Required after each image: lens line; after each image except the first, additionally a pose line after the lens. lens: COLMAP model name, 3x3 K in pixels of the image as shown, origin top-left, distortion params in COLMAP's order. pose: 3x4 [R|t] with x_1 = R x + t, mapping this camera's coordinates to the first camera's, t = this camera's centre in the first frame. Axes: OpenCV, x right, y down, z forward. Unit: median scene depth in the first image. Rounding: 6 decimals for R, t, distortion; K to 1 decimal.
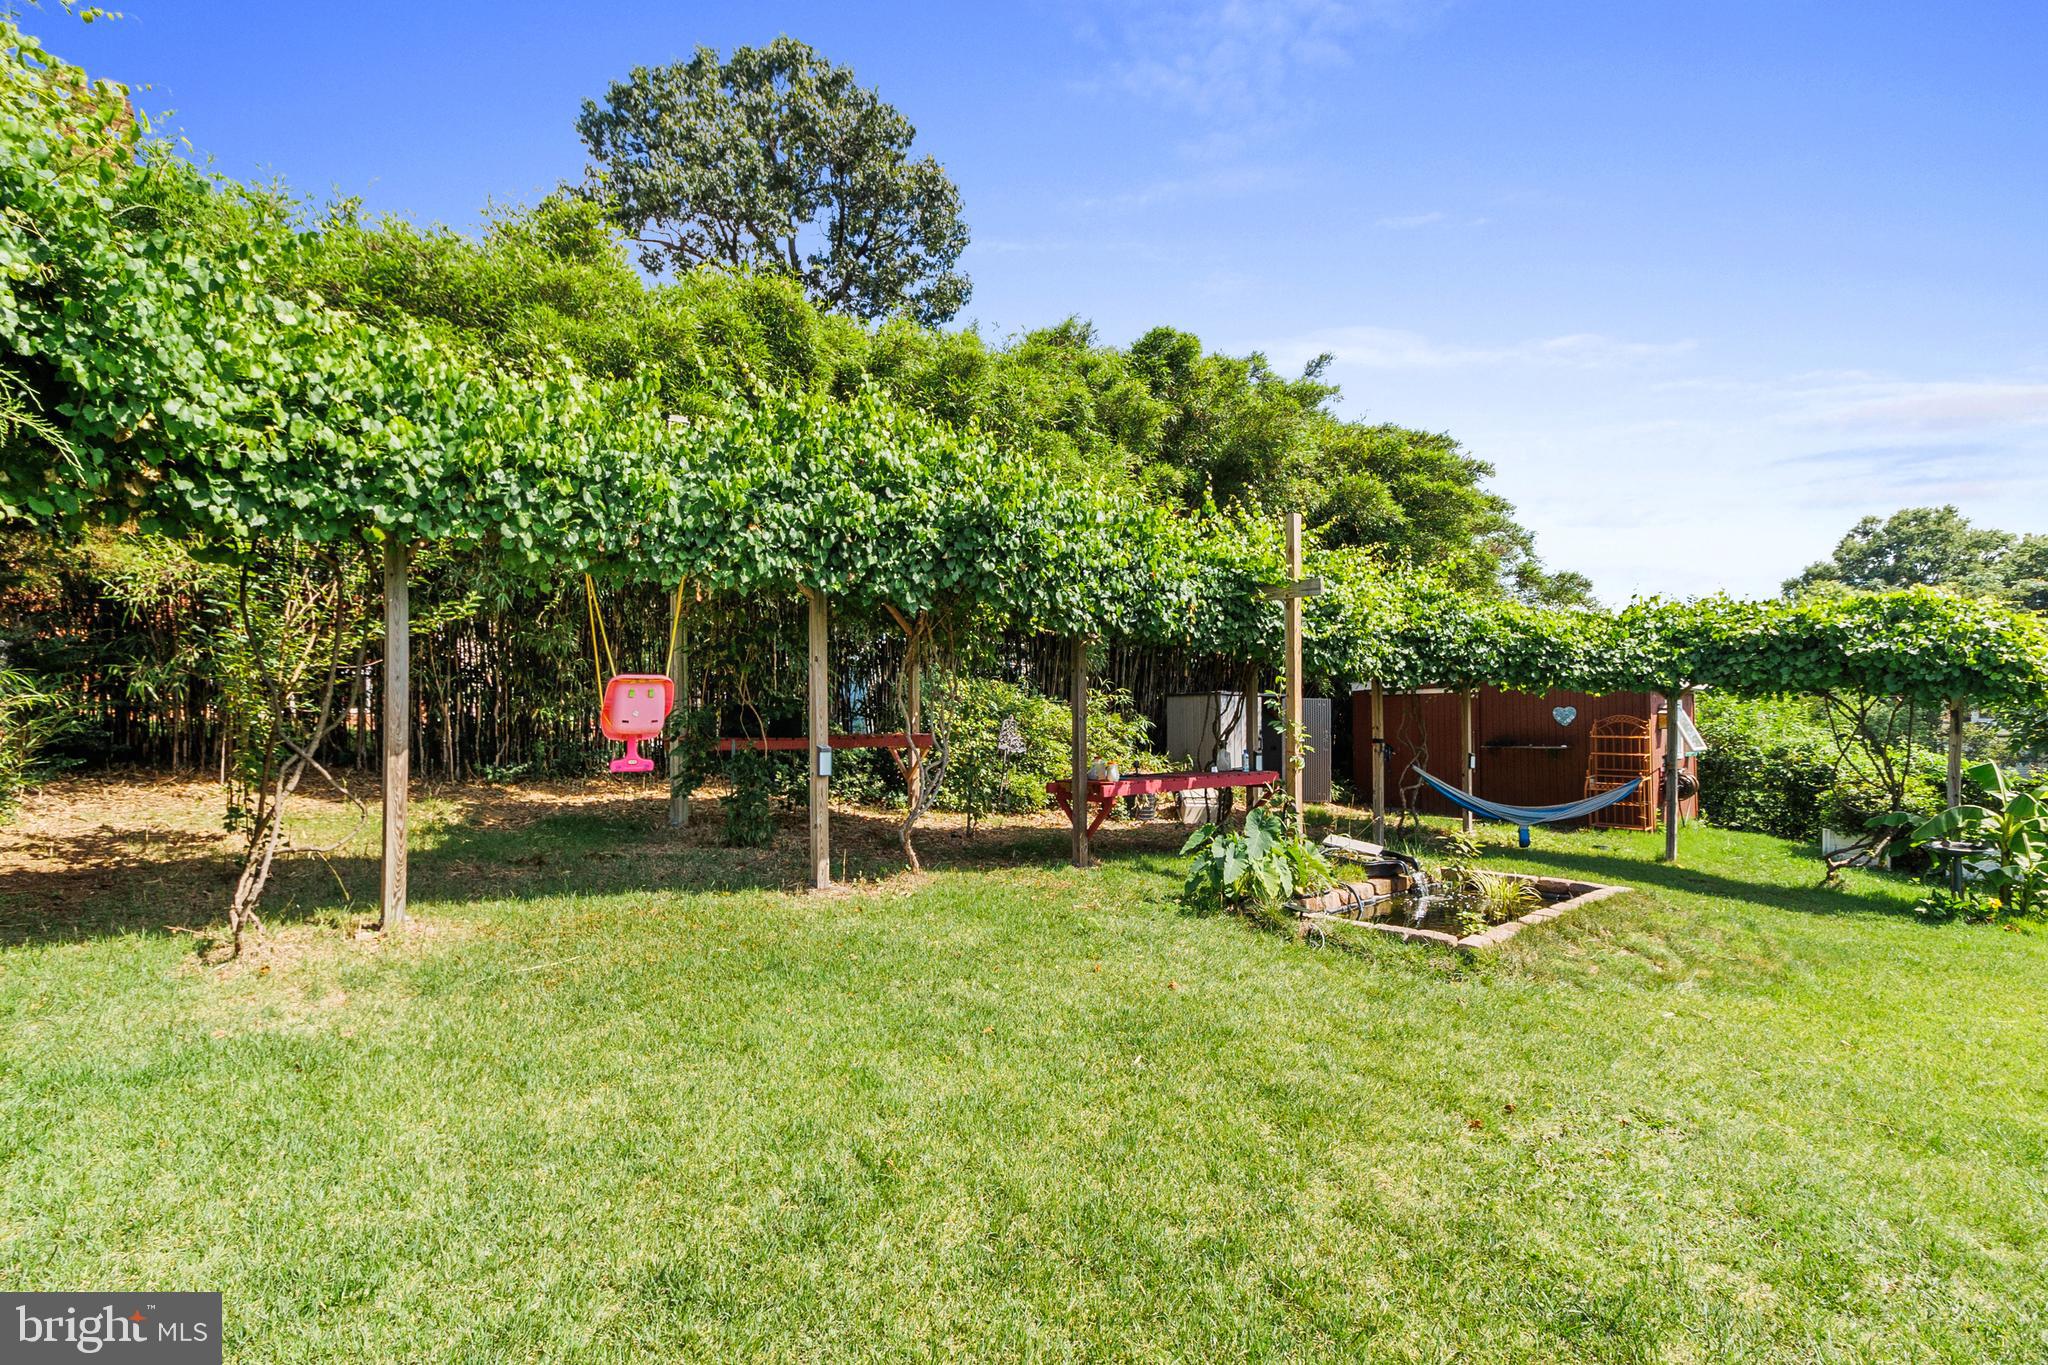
lens RADIAL K [[950.6, 0, 1021.4], [0, 950.6, 698.2], [0, 0, 1]] dist [0.000539, 0.000051]
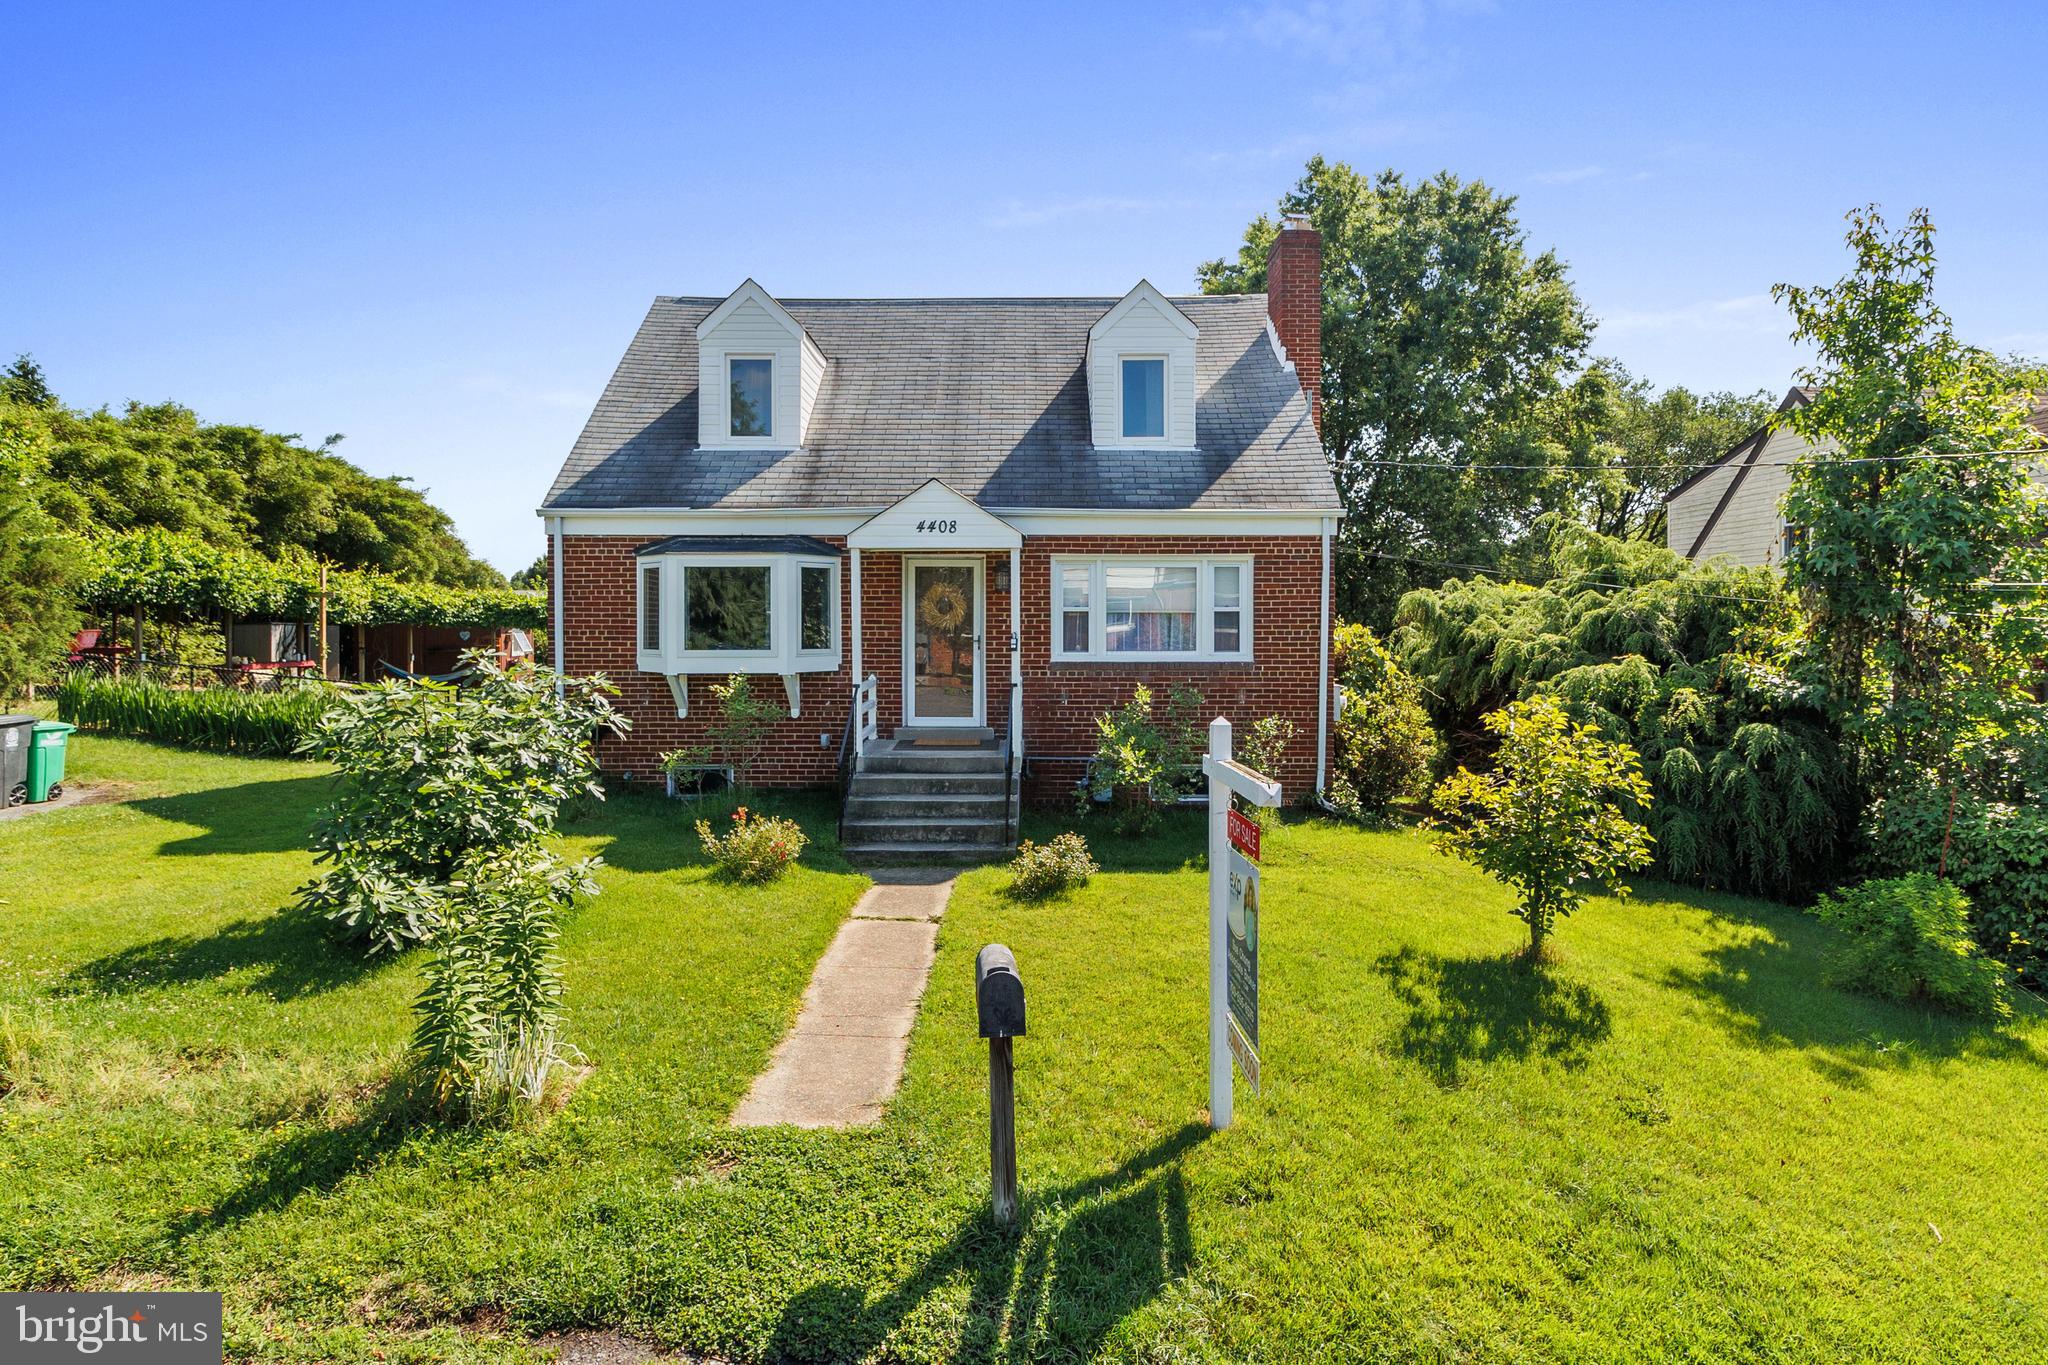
lens RADIAL K [[1072.0, 0, 1047.7], [0, 1072.0, 643.9], [0, 0, 1]] dist [0.015773, 0.001129]
pose [[0.637029, -0.009744, 0.770778, -0.644114], [-0.018476, 0.999440, 0.027905, -0.073729], [-0.770619, -0.032017, 0.636492, -2.140545]]
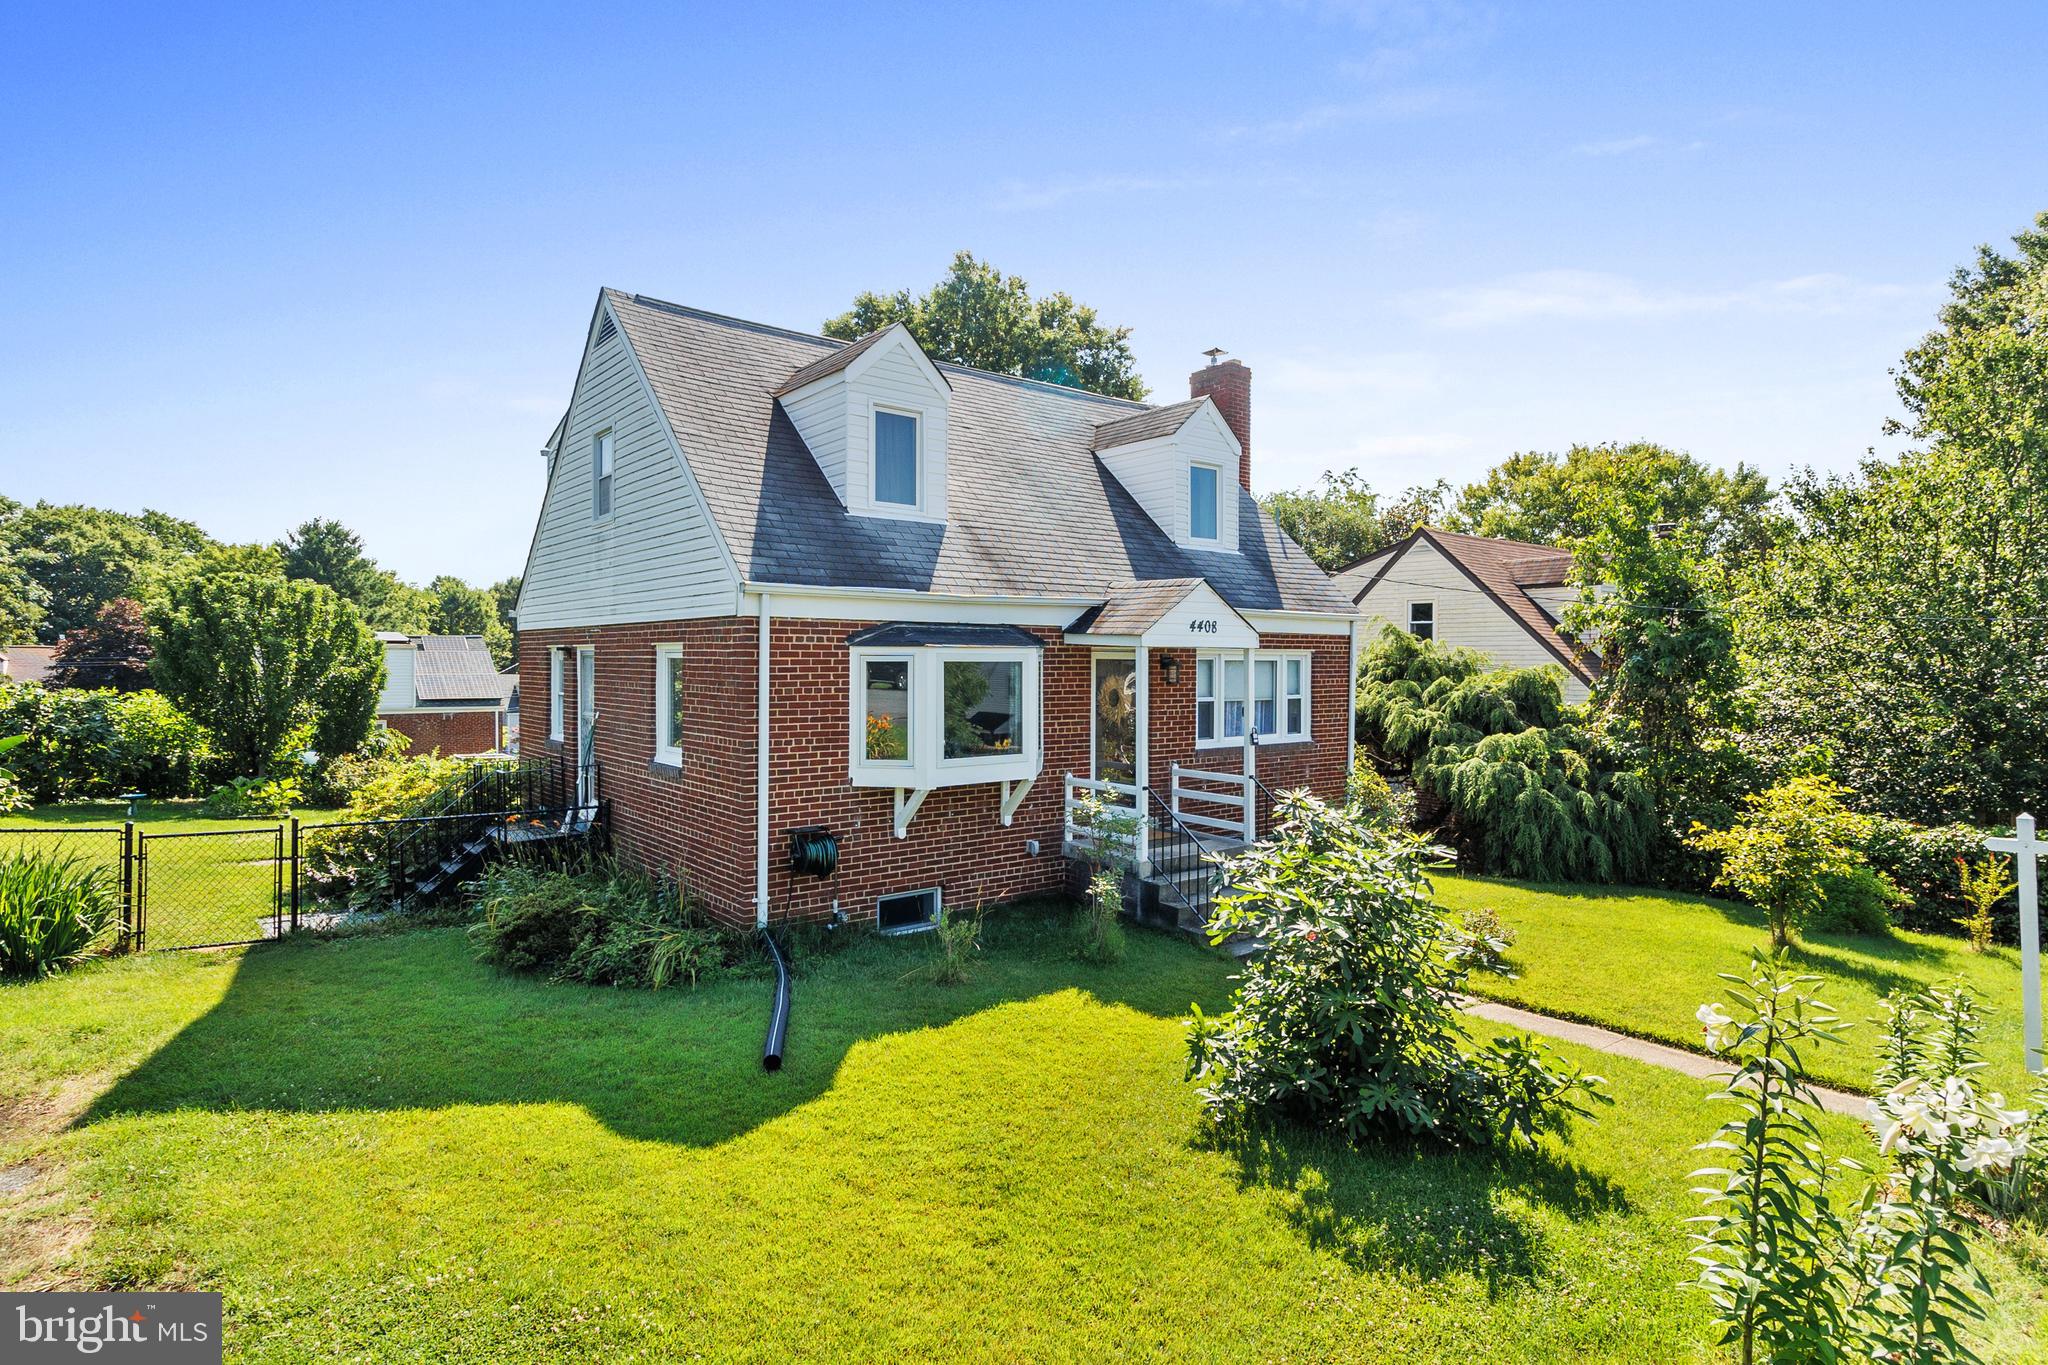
lens RADIAL K [[1072.0, 0, 1025.6], [0, 1072.0, 672.3], [0, 0, 1]] dist [0.015773, 0.001129]
pose [[0.012156, -0.005760, 0.999910, -1.006665], [-0.023108, 0.999715, 0.006039, -0.117819], [-0.999659, -0.023179, 0.012020, -1.125770]]
